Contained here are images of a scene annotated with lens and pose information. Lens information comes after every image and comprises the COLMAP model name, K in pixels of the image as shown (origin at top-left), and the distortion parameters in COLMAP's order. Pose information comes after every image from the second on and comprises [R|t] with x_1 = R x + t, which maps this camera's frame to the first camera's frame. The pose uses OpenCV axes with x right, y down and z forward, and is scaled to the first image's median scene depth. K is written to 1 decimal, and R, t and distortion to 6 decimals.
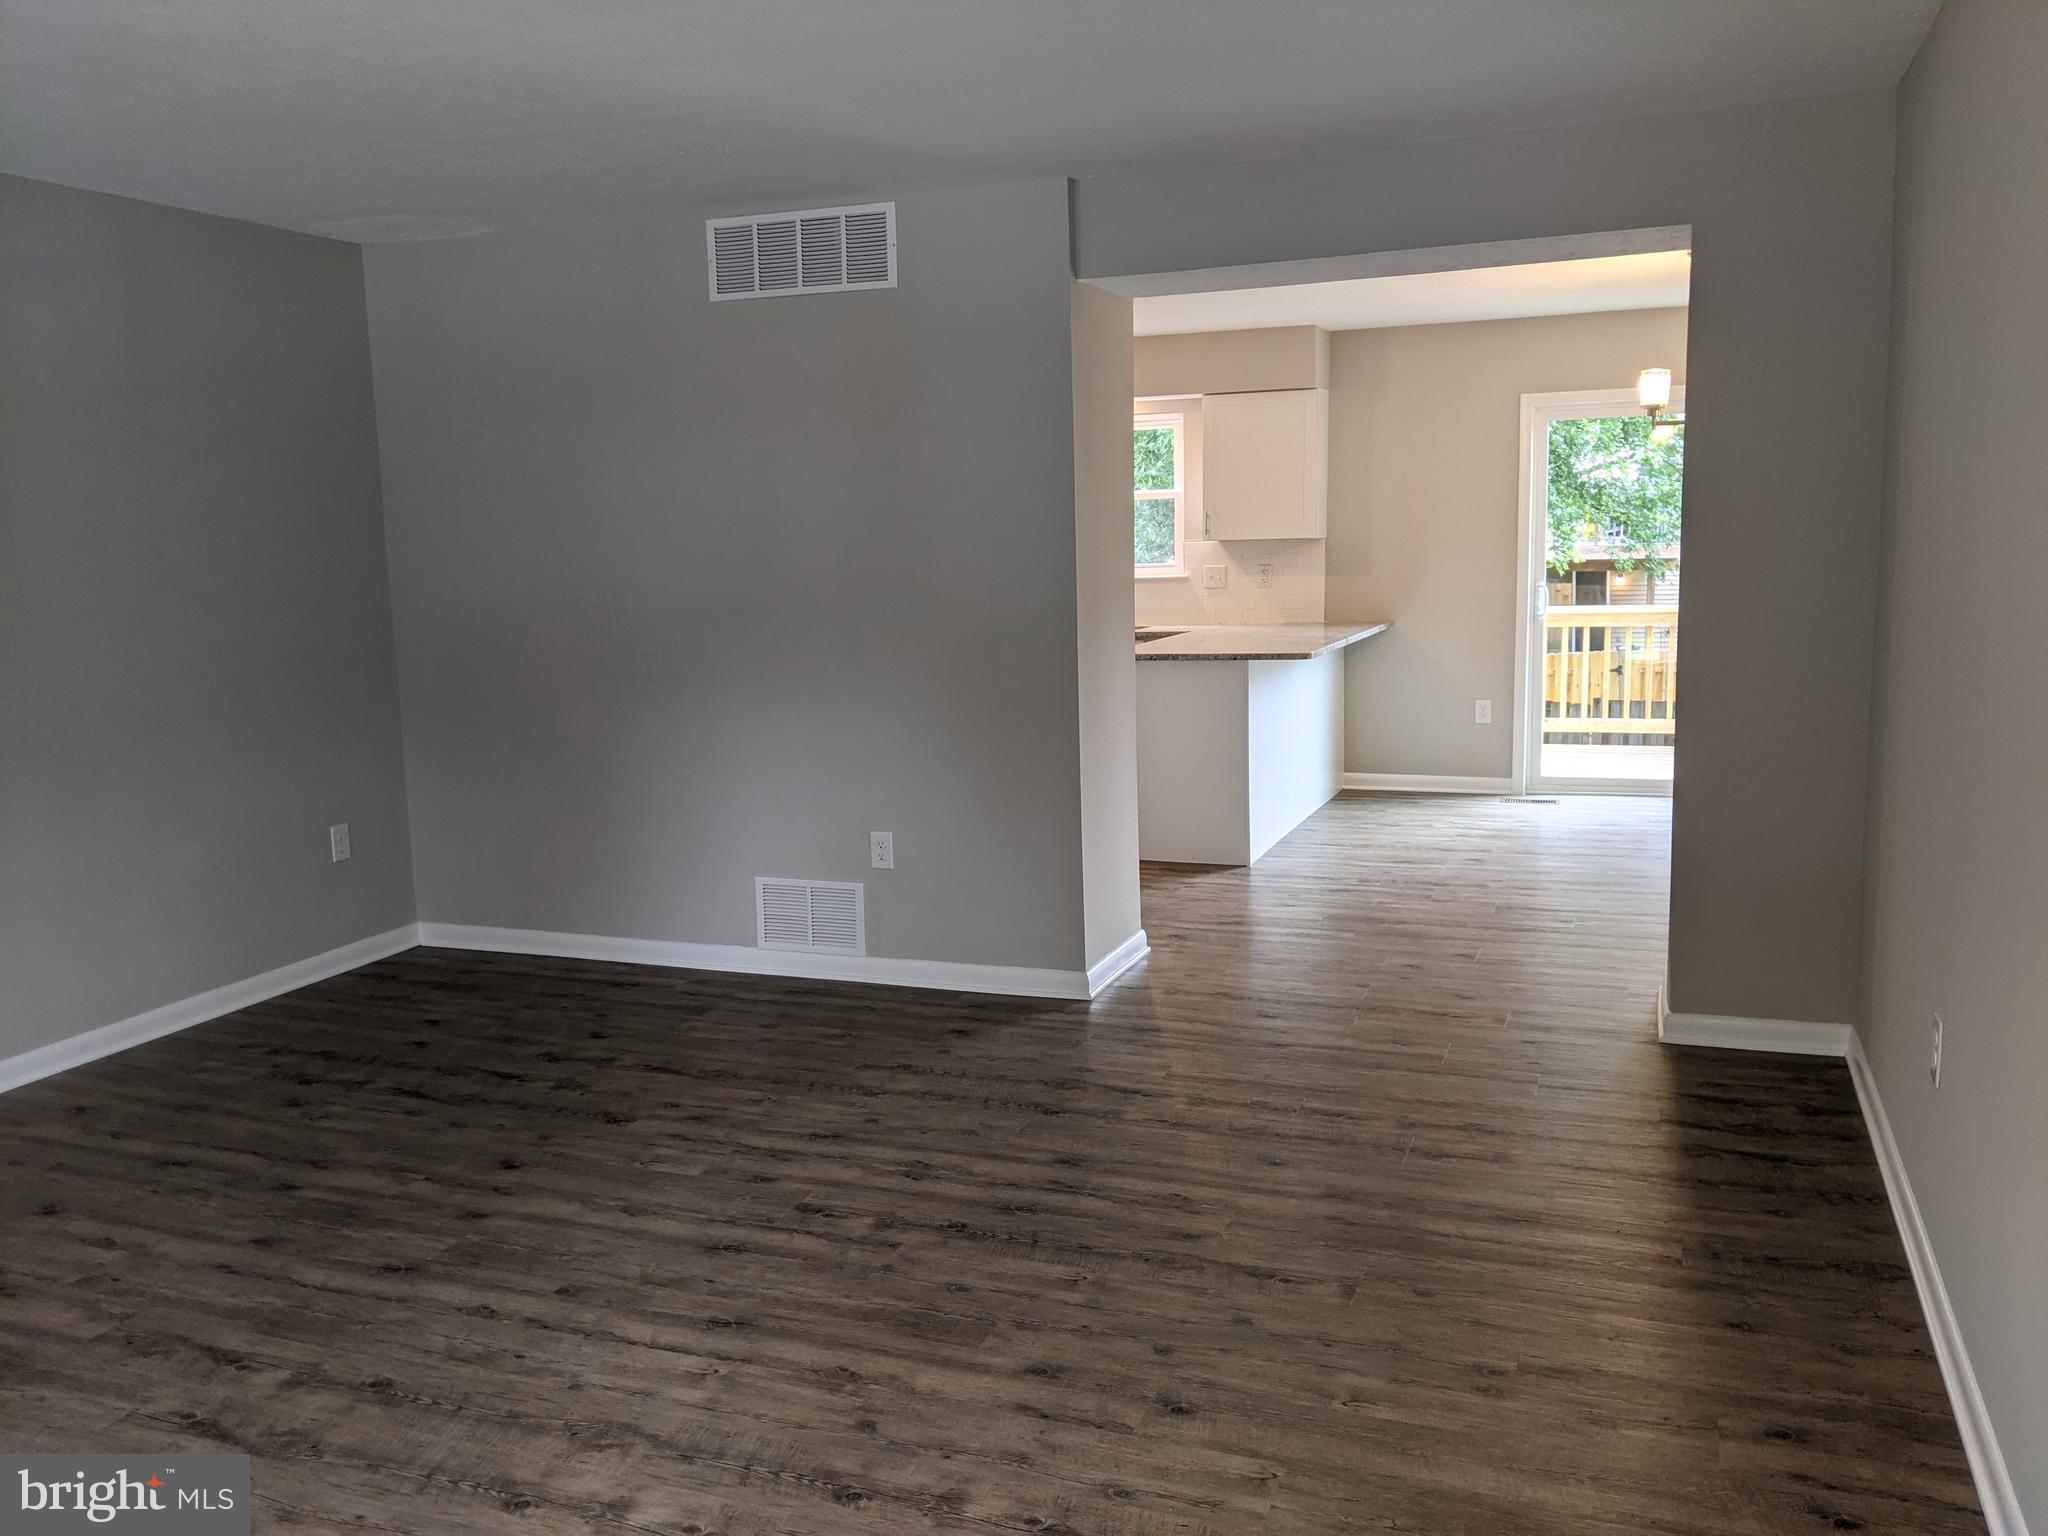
lens RADIAL K [[1641.8, 0, 1022.7], [0, 1641.8, 714.1], [0, 0, 1]] dist [0.073940, -0.126858]
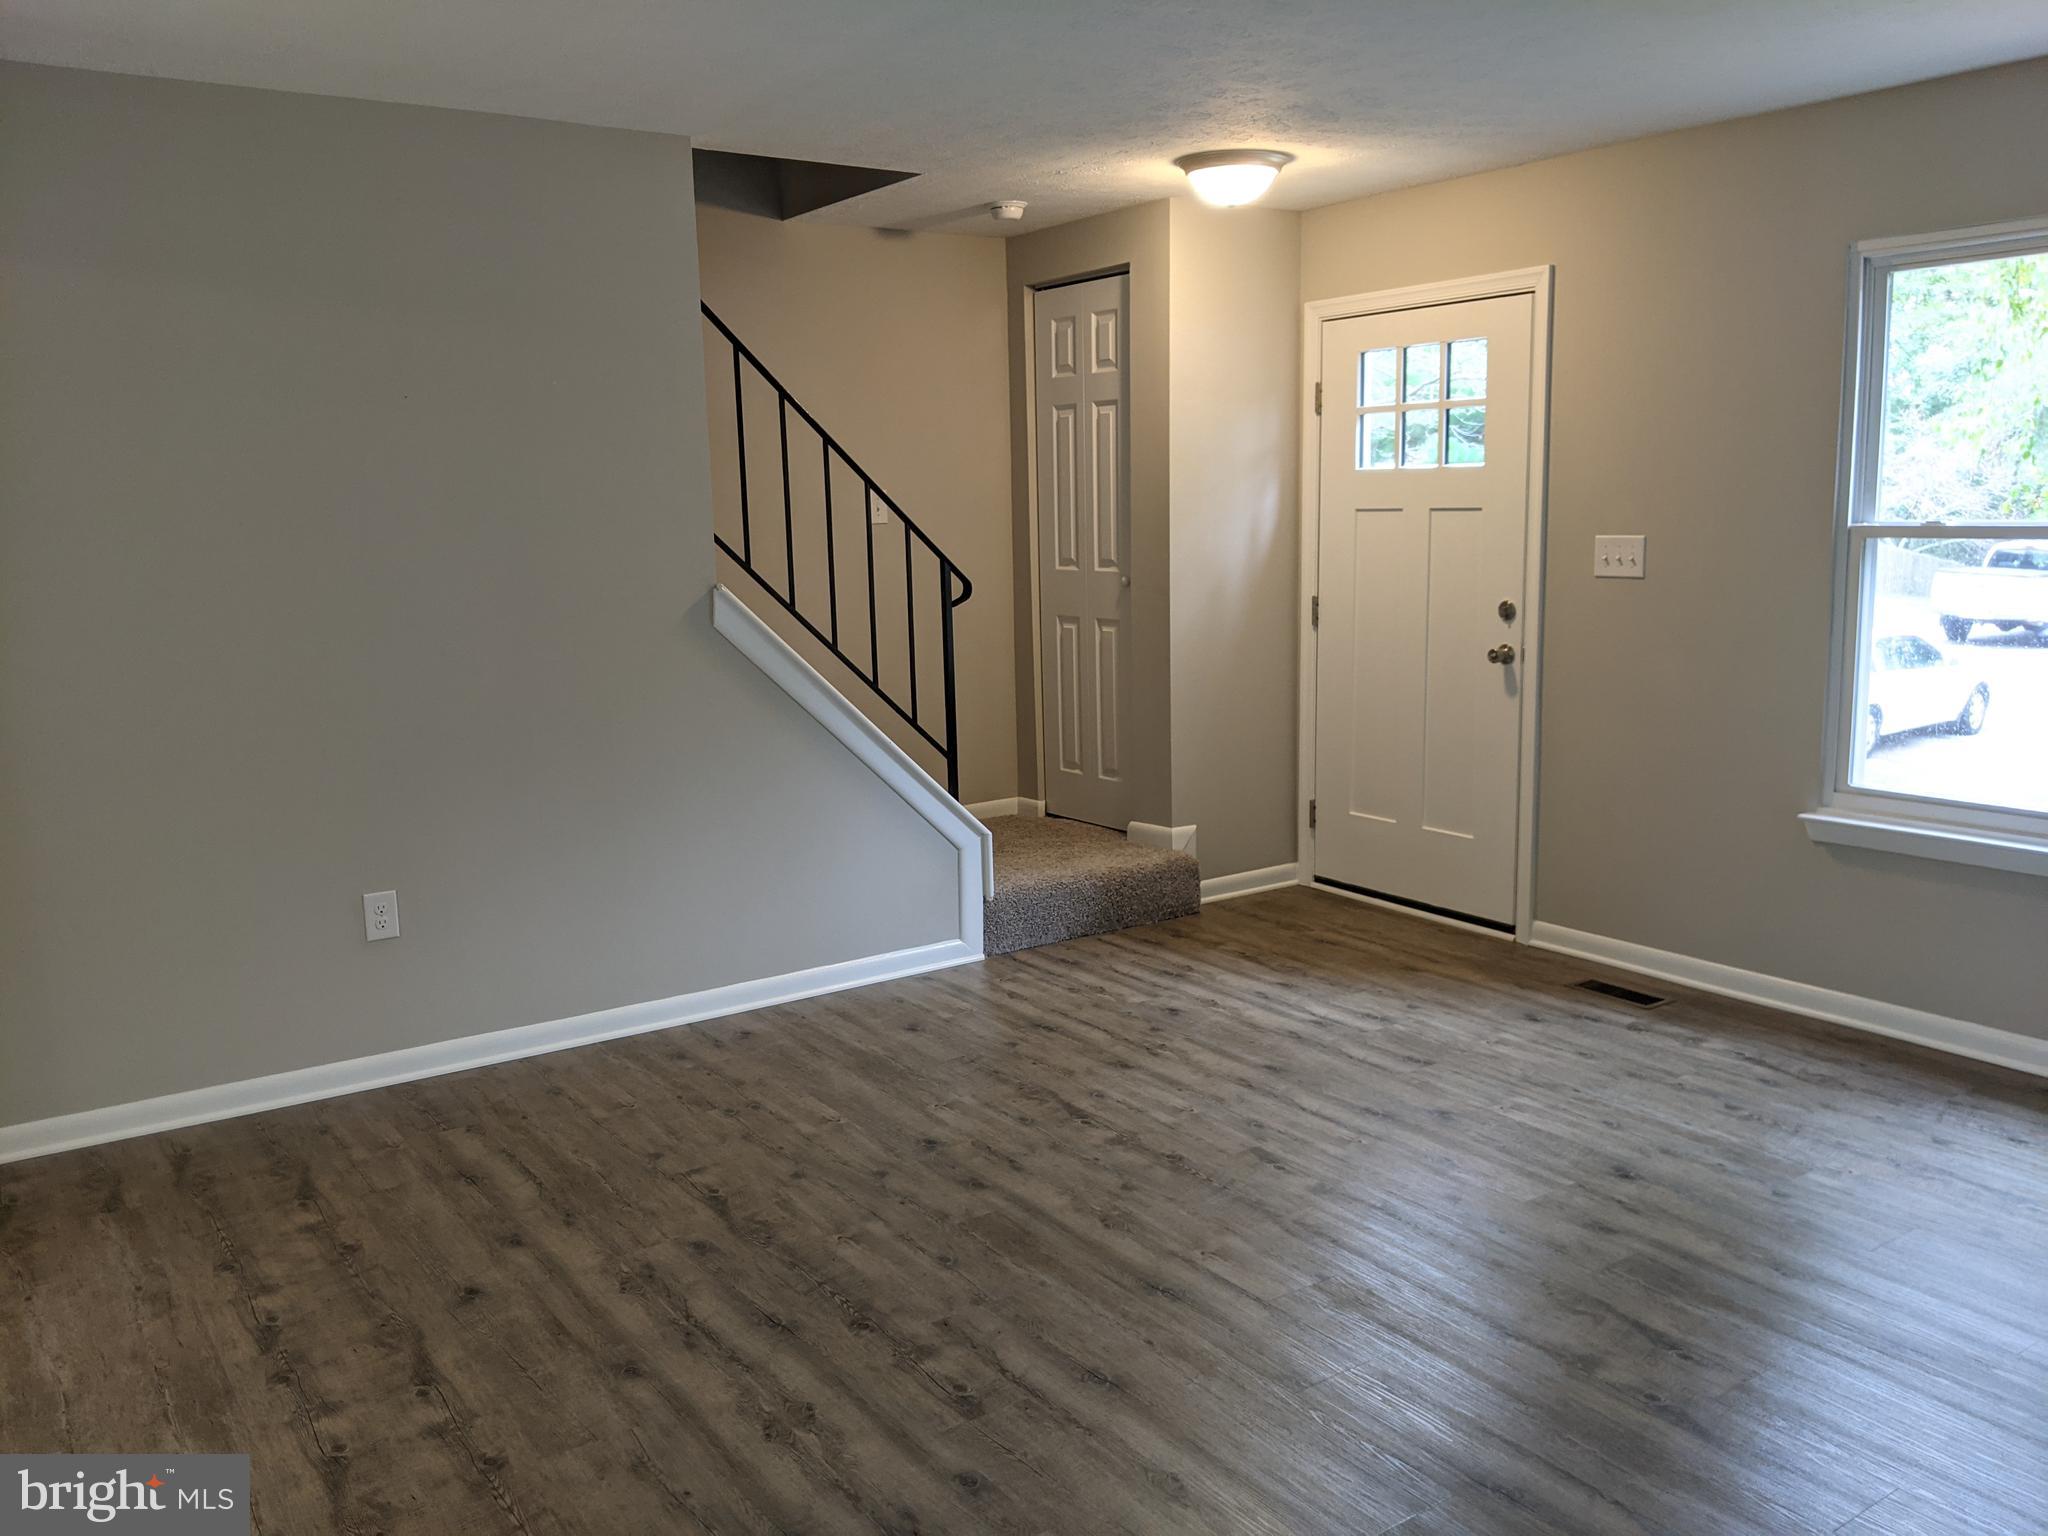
lens RADIAL K [[1641.8, 0, 996.3], [0, 1641.8, 767.8], [0, 0, 1]] dist [0.073940, -0.126858]
pose [[-0.823700, -0.047639, 0.565022, -0.569597], [0.106491, 0.965737, 0.236668, -0.167859], [-0.556937, 0.255113, -0.790404, 1.557683]]
